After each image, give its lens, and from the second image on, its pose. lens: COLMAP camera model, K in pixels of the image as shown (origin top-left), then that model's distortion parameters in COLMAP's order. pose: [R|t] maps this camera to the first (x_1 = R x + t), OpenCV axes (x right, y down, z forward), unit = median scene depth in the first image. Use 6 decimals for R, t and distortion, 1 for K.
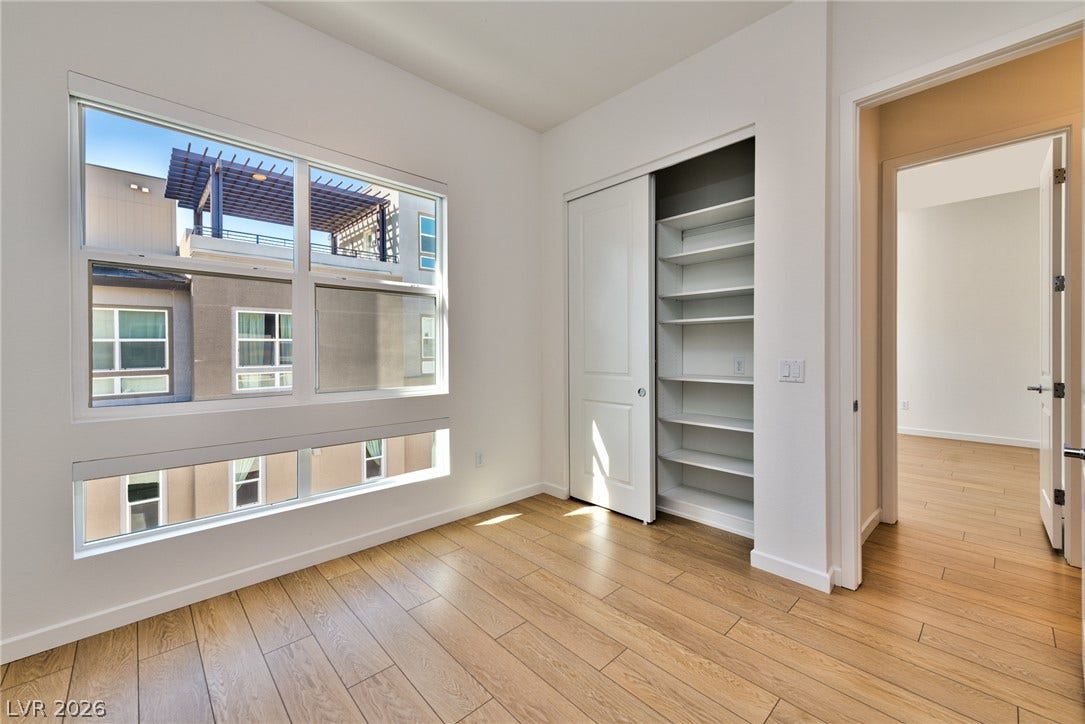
lens RADIAL K [[438.2, 0, 540.7], [0, 438.2, 353.7], [0, 0, 1]] dist [-0.000527, -0.000692]
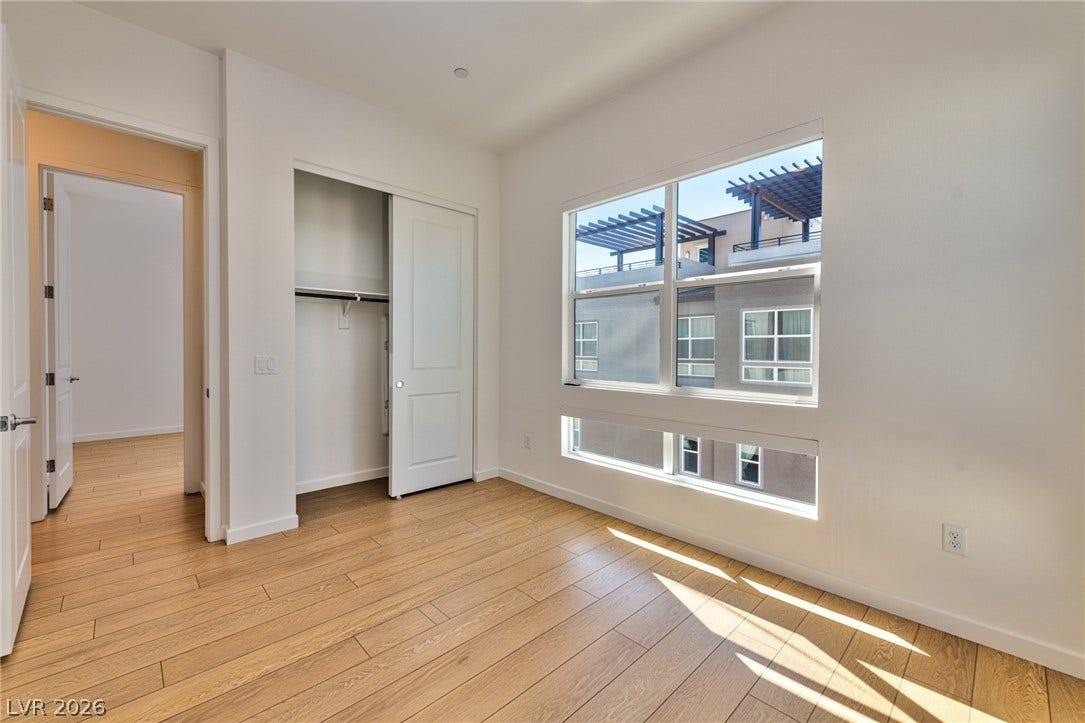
lens RADIAL K [[438.2, 0, 540.7], [0, 438.2, 353.2], [0, 0, 1]] dist [-0.000527, -0.000692]
pose [[0.015486, 0.023529, -0.999603, 0.508149], [-0.010596, 0.999671, 0.023366, -0.011237], [0.999824, 0.010230, 0.015730, 0.494746]]
